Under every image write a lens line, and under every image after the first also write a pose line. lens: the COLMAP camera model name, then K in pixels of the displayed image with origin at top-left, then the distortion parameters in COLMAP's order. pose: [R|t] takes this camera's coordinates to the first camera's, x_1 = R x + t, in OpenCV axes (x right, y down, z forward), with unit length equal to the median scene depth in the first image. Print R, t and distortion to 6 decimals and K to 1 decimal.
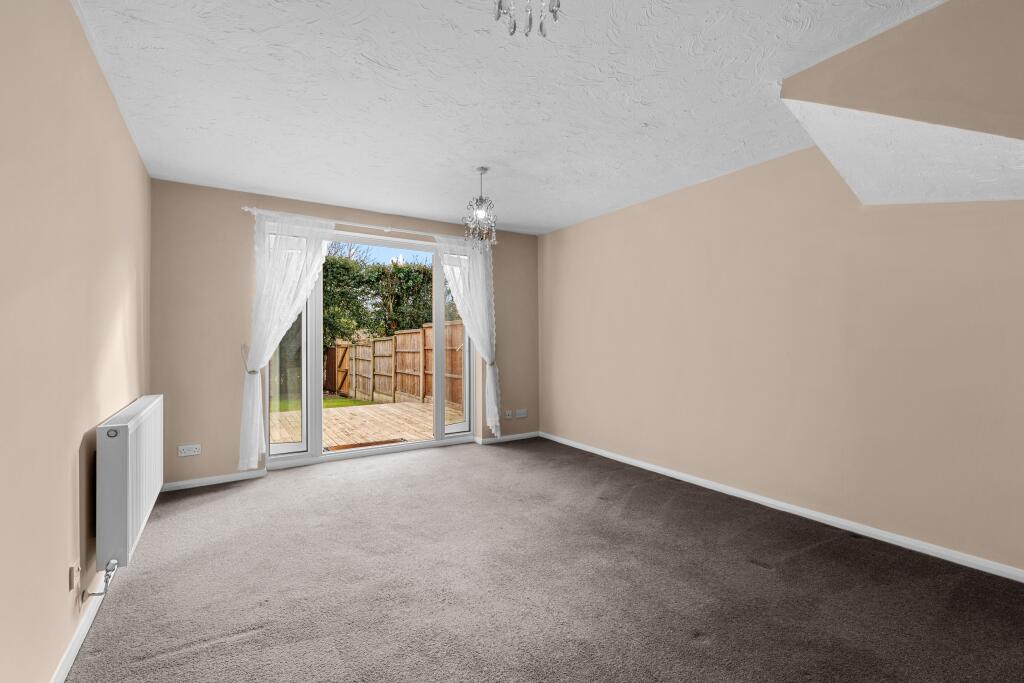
lens RADIAL K [[454.8, 0, 502.8], [0, 454.8, 341.3], [0, 0, 1]] dist [-0.009019, -0.000356]
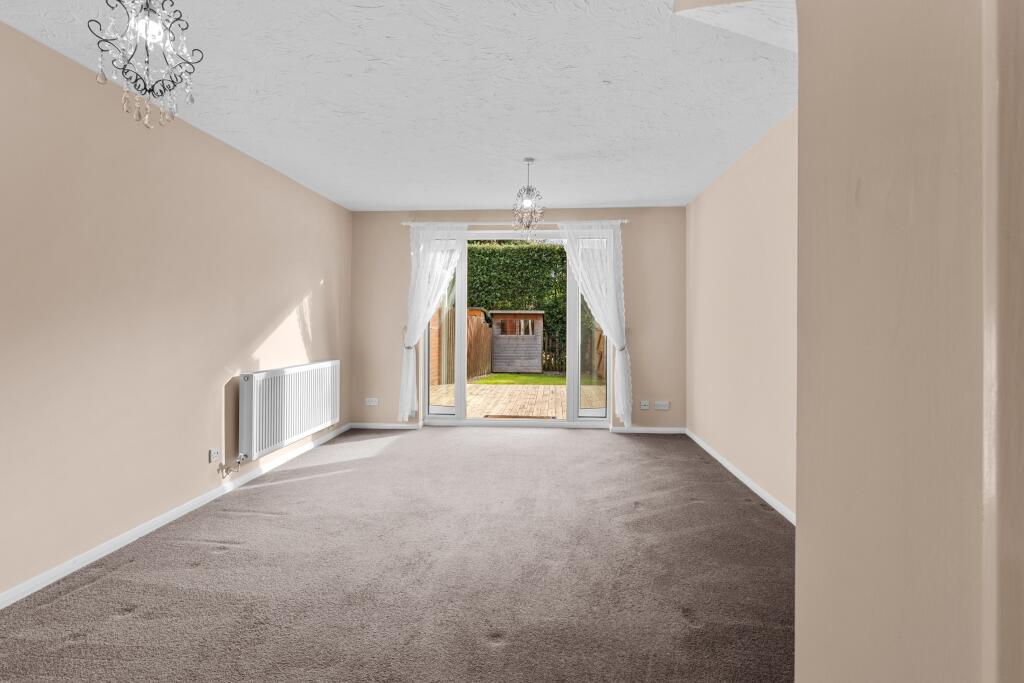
lens RADIAL K [[454.8, 0, 492.6], [0, 454.8, 322.3], [0, 0, 1]] dist [-0.009019, -0.000356]
pose [[0.798481, 0.002362, -0.602016, 0.427788], [-0.005804, 0.999976, -0.003775, -0.001777], [0.601993, 0.006508, 0.798475, 0.099466]]
